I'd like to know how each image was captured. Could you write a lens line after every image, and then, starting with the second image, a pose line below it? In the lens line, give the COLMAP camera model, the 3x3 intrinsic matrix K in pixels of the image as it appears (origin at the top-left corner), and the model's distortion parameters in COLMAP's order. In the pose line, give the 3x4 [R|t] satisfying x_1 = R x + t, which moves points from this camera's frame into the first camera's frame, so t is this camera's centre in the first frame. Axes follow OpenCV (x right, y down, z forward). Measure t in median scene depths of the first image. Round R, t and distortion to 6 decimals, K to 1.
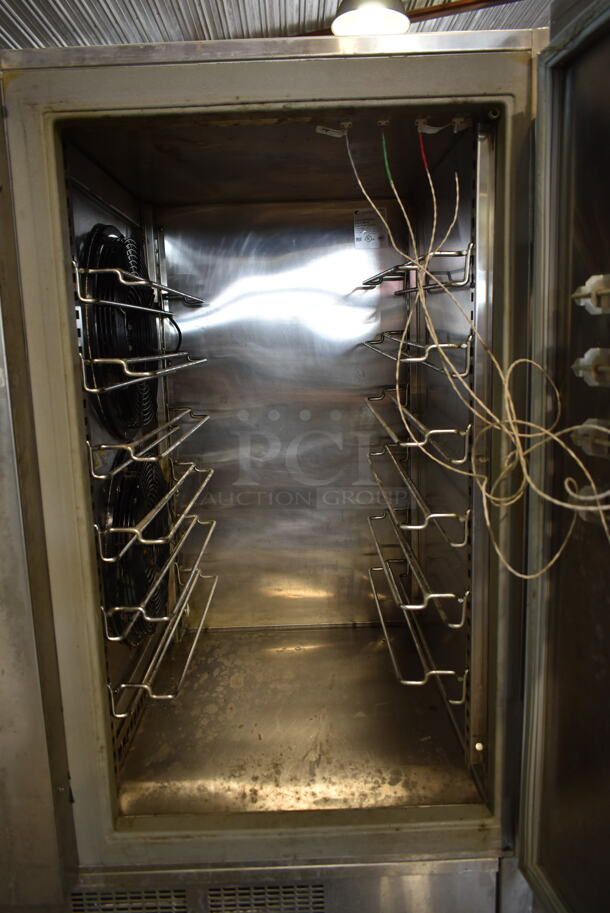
lens RADIAL K [[709.2, 0, 304.4], [0, 709.2, 455.3], [0, 0, 1]] dist [-0.012525, -0.003633]
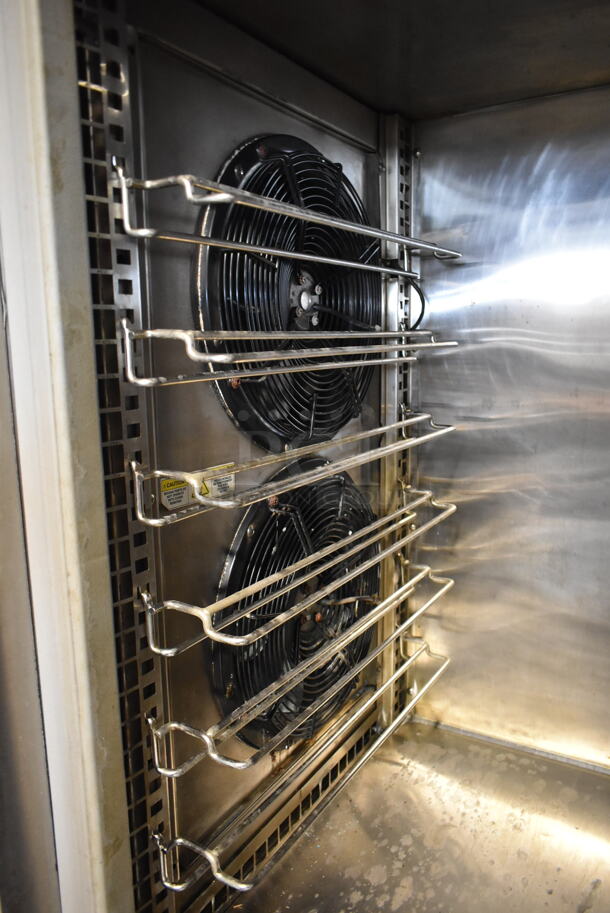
lens RADIAL K [[709.2, 0, 305.9], [0, 709.2, 459.8], [0, 0, 1]] dist [-0.012525, -0.003633]
pose [[0.853786, 0.106246, -0.509667, 0.112567], [-0.095108, 0.994311, 0.047953, -0.052831], [0.511862, 0.007532, 0.859034, 0.427990]]
